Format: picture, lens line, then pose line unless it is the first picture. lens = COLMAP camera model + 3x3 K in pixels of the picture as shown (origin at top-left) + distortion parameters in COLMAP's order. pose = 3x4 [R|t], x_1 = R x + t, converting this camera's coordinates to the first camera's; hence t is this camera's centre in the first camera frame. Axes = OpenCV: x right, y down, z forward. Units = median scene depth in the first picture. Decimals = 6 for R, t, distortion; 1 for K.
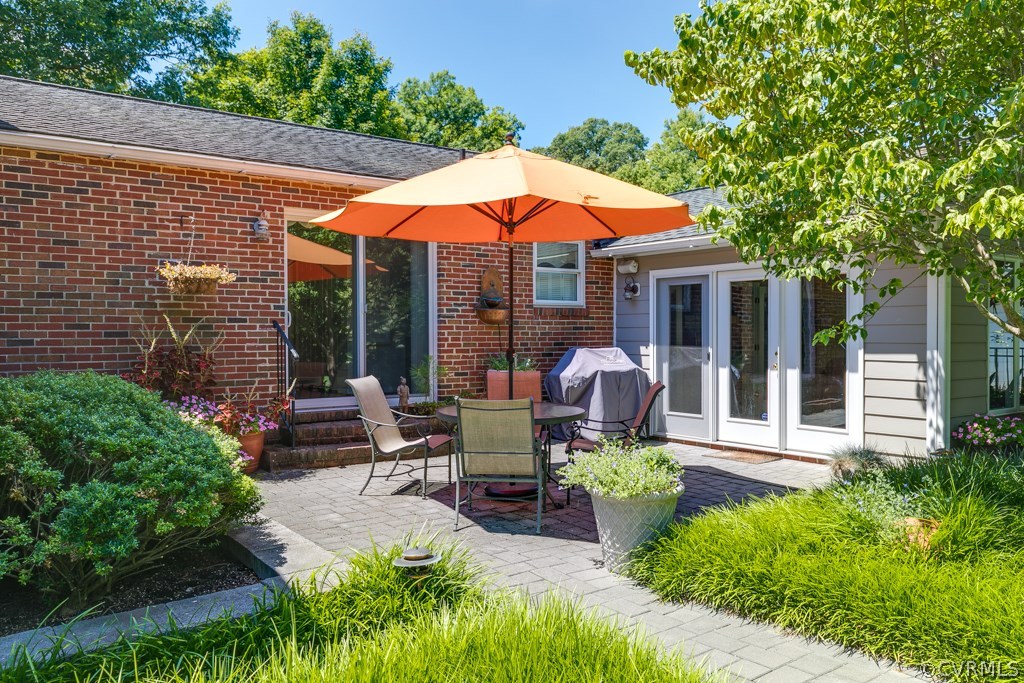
lens RADIAL K [[808.9, 0, 512.0], [0, 808.9, 341.5], [0, 0, 1]] dist [-0.006702, -0.002091]
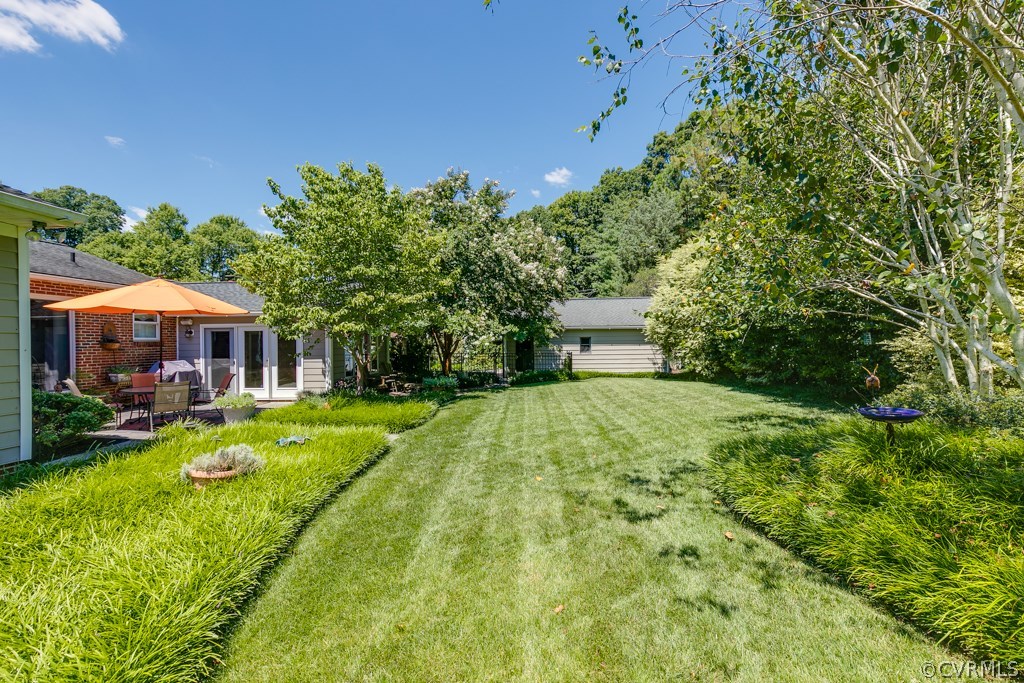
lens RADIAL K [[460.7, 0, 512.0], [0, 460.7, 341.5], [0, 0, 1]] dist [0.001086, 0.000196]
pose [[0.639853, -0.004869, 0.768482, -0.265049], [0.018801, 0.999780, -0.009320, -0.015251], [-0.768267, 0.020412, 0.639804, -0.465357]]
